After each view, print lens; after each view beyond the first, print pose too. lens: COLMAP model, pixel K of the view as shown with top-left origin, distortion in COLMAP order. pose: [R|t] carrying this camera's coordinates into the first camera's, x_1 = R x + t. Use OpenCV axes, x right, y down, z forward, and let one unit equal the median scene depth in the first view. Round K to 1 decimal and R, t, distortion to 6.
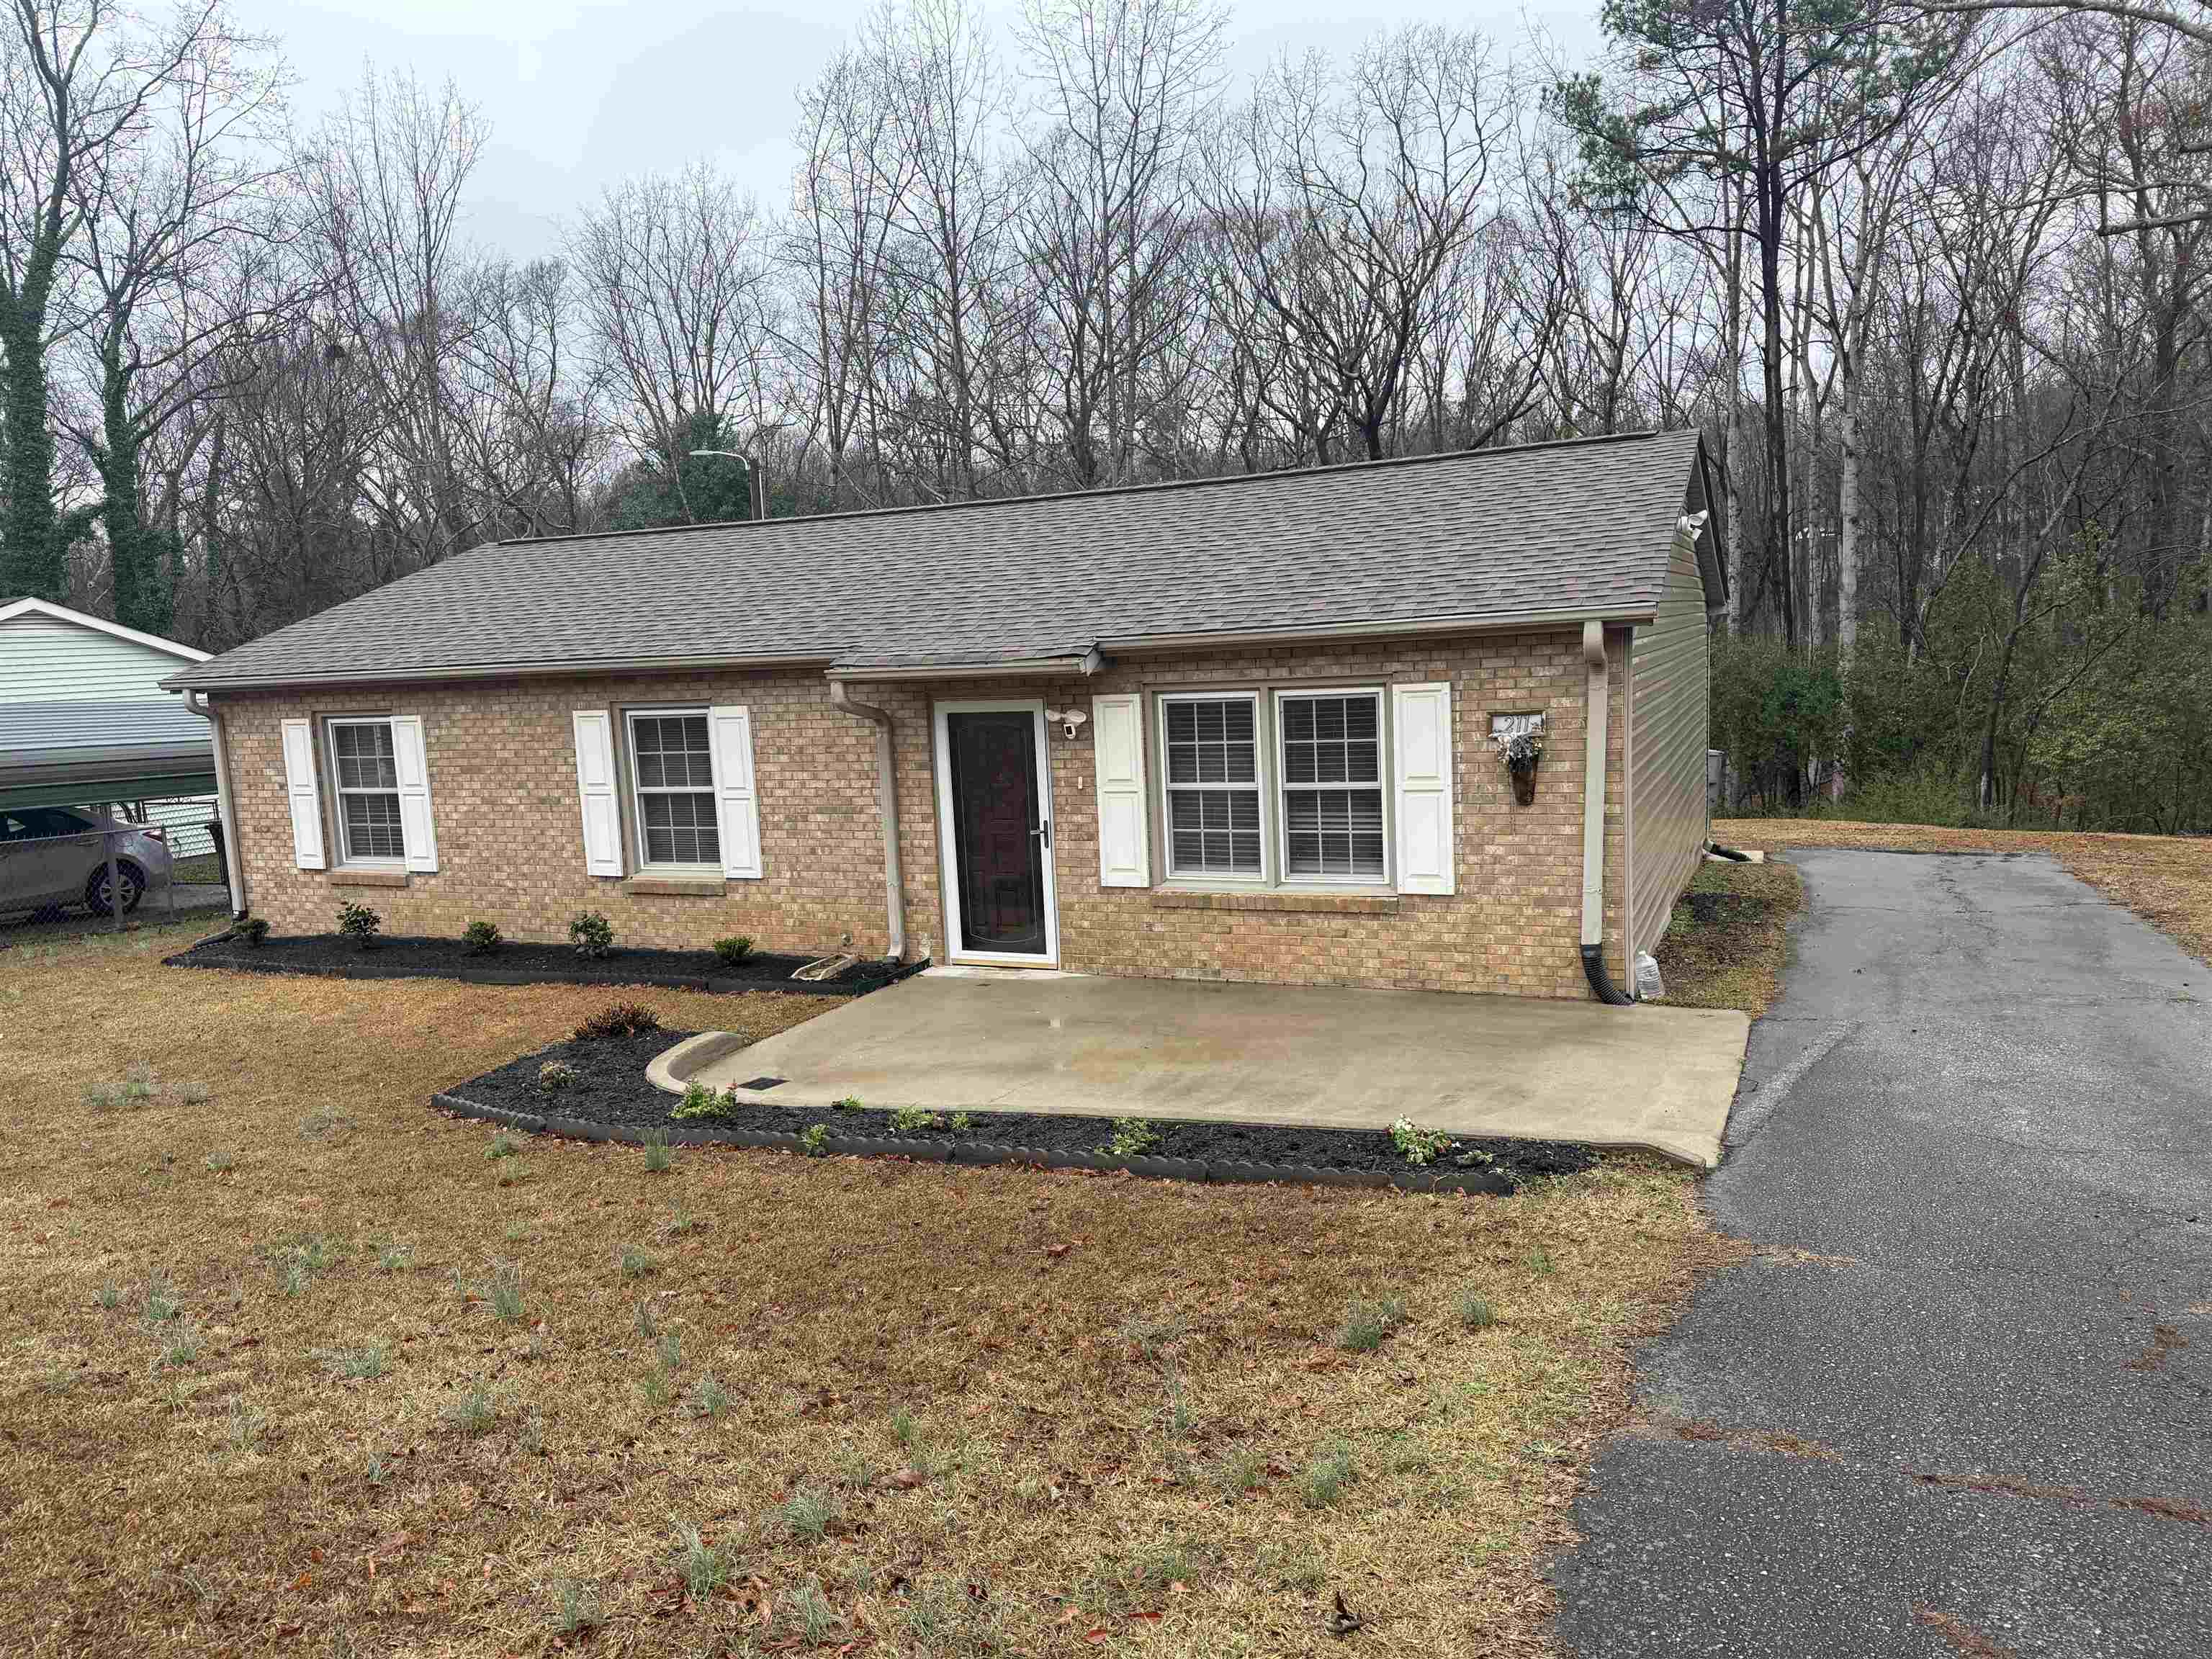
lens RADIAL K [[1529.3, 0, 1103.2], [0, 1529.3, 835.8], [0, 0, 1]] dist [0.173089, -0.308406]
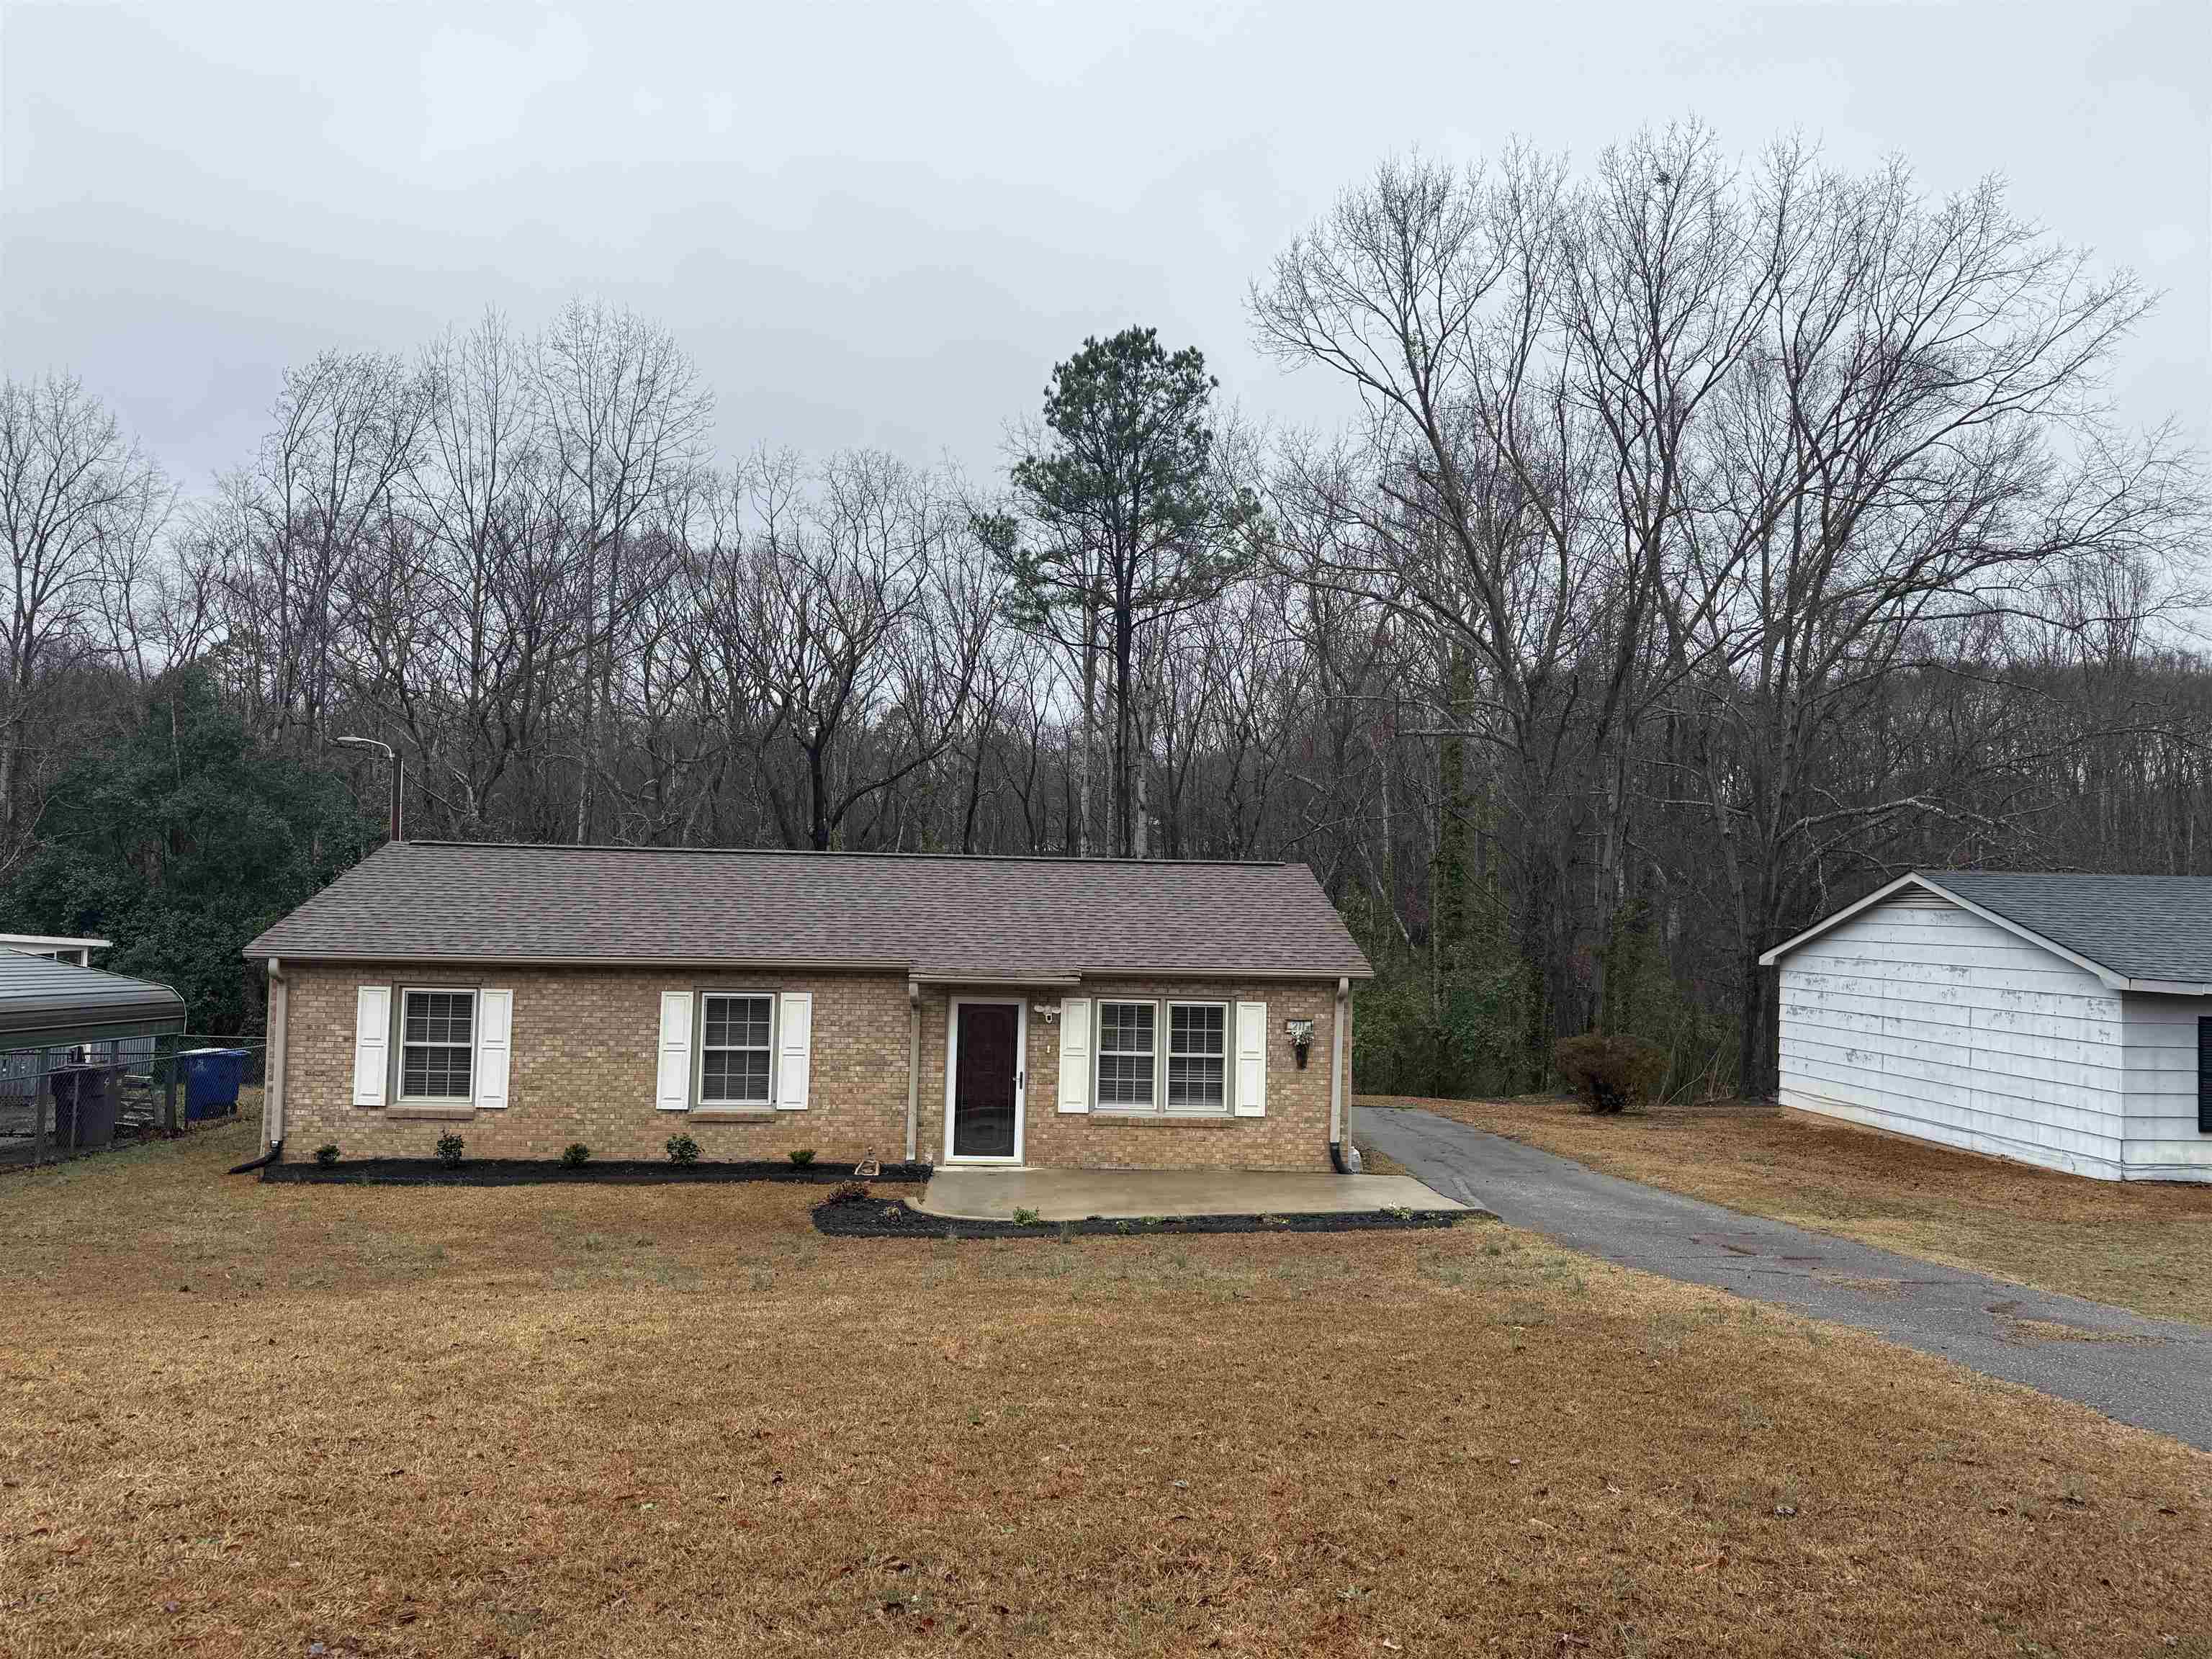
lens RADIAL K [[1537.3, 0, 1099.1], [0, 1537.3, 829.0], [0, 0, 1]] dist [0.186622, -0.351314]
pose [[0.883756, 0.091965, 0.458821, -0.736519], [-0.009301, 0.983756, -0.179268, 0.029527], [-0.467855, 0.154162, 0.870256, -0.518745]]
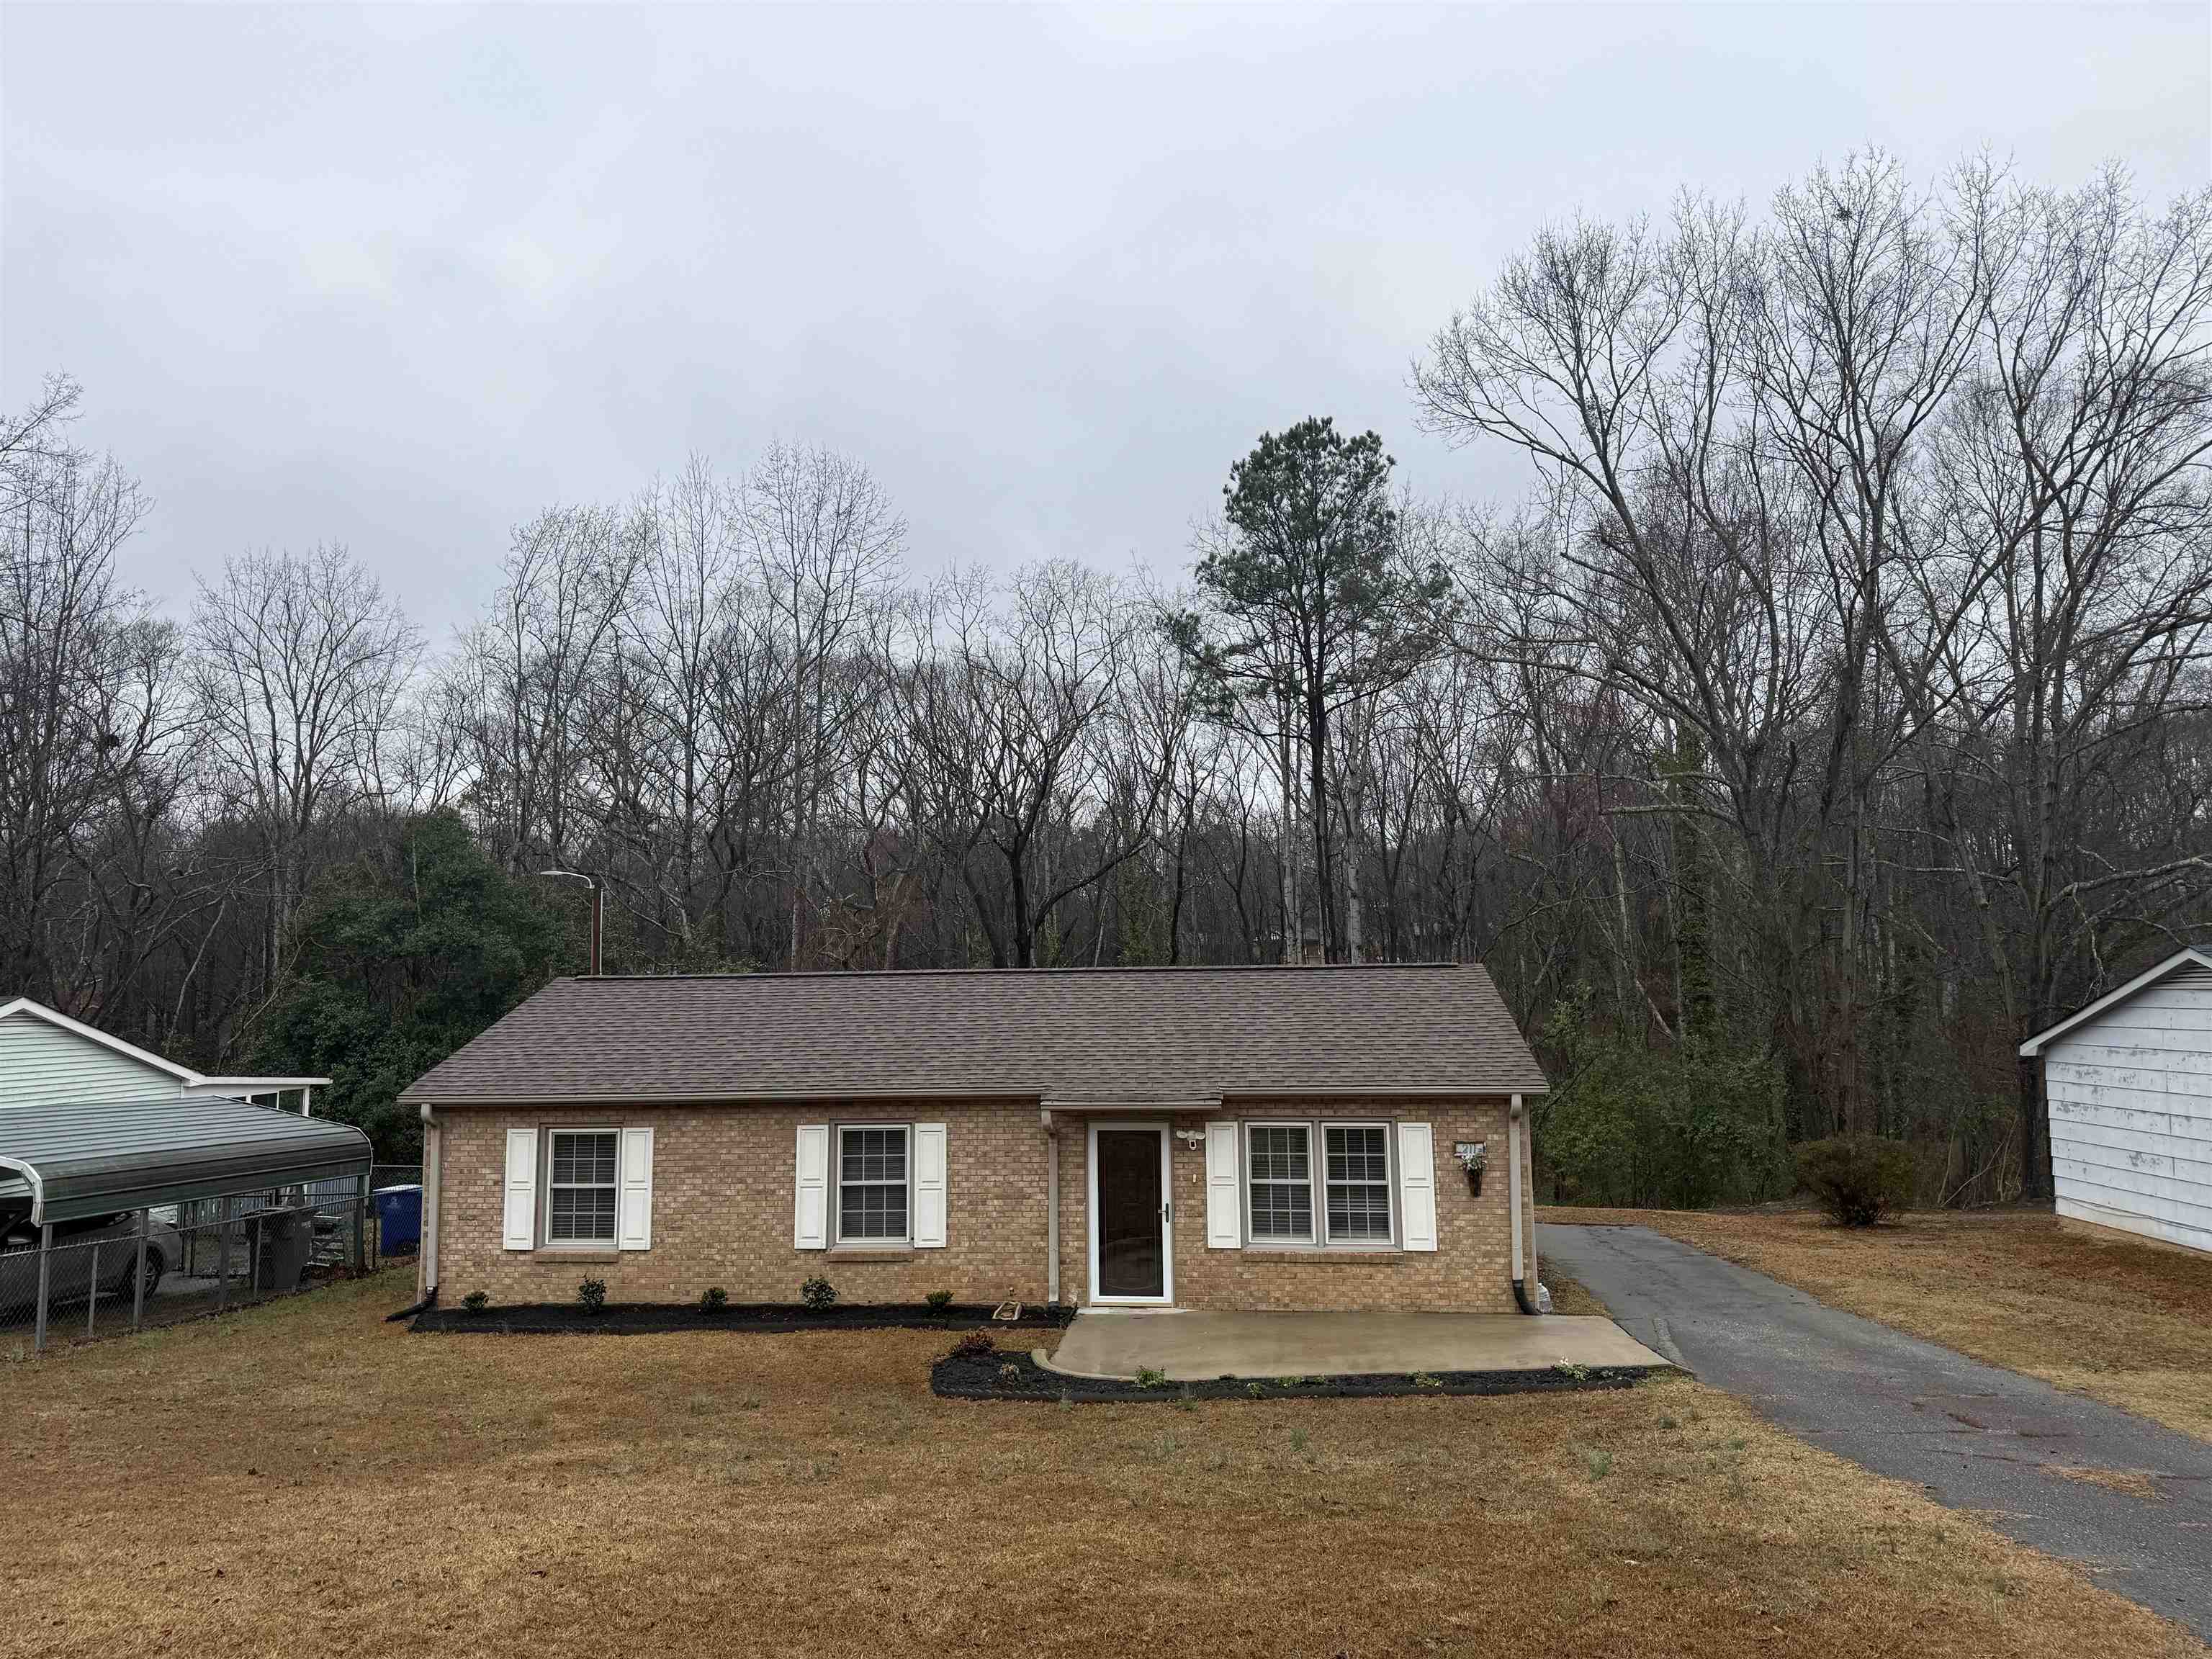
lens RADIAL K [[1536.6, 0, 1105.4], [0, 1536.6, 809.6], [0, 0, 1]] dist [0.157379, -0.248026]
pose [[0.944265, 0.075684, 0.320367, -0.614546], [0.006525, 0.968716, -0.248086, -0.007216], [-0.329121, 0.236349, 0.914231, -0.493347]]
